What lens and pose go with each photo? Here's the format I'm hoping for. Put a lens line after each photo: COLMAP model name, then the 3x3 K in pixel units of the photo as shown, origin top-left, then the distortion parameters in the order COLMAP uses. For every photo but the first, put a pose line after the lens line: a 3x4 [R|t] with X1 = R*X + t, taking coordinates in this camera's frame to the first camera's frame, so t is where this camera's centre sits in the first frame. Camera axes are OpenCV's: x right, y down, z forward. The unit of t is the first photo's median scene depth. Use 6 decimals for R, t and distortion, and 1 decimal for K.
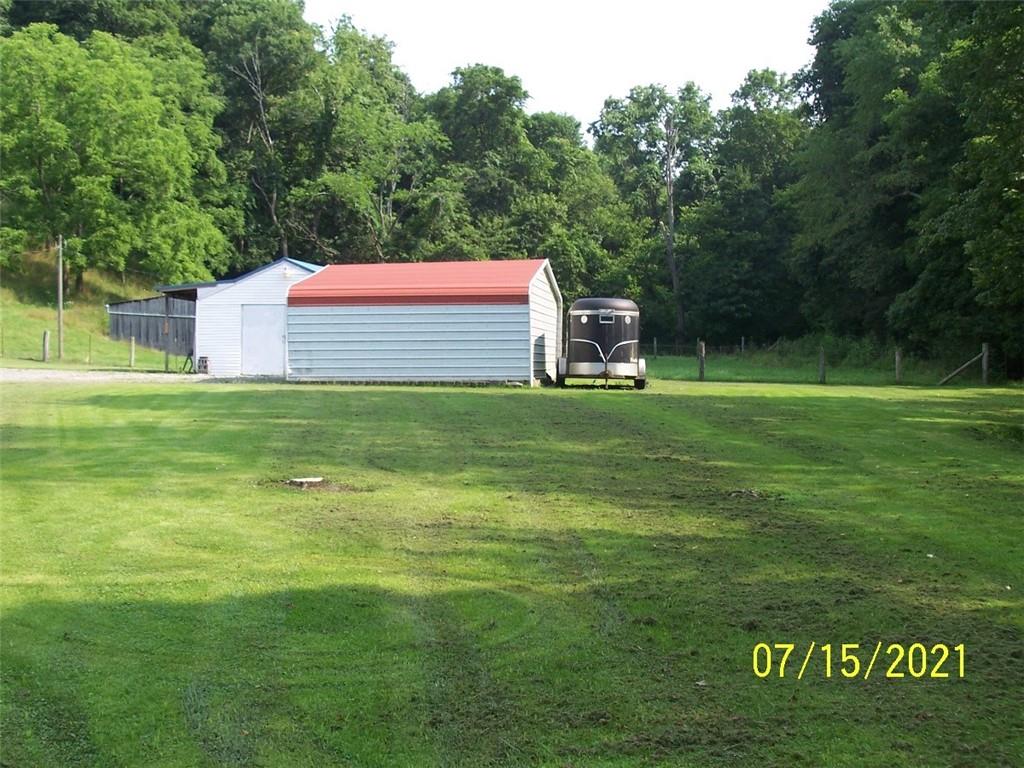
lens RADIAL K [[1518.6, 0, 560.4], [0, 1518.6, 352.5], [0, 0, 1]] dist [-0.159750, 0.000000]
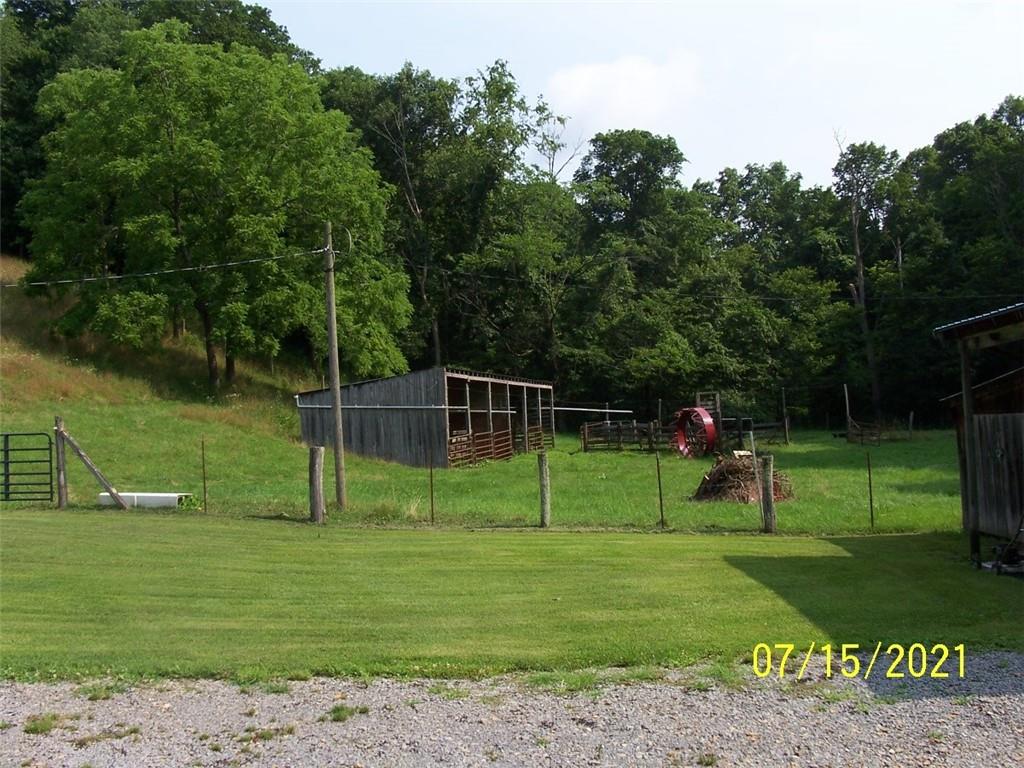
lens RADIAL K [[1080.5, 0, 509.4], [0, 1080.5, 379.8], [0, 0, 1]] dist [-0.114638, 0.000000]
pose [[0.998777, -0.044861, 0.020800, -0.210239], [0.045770, 0.997916, -0.045494, -0.011985], [-0.018716, 0.046390, 0.998748, 0.497906]]
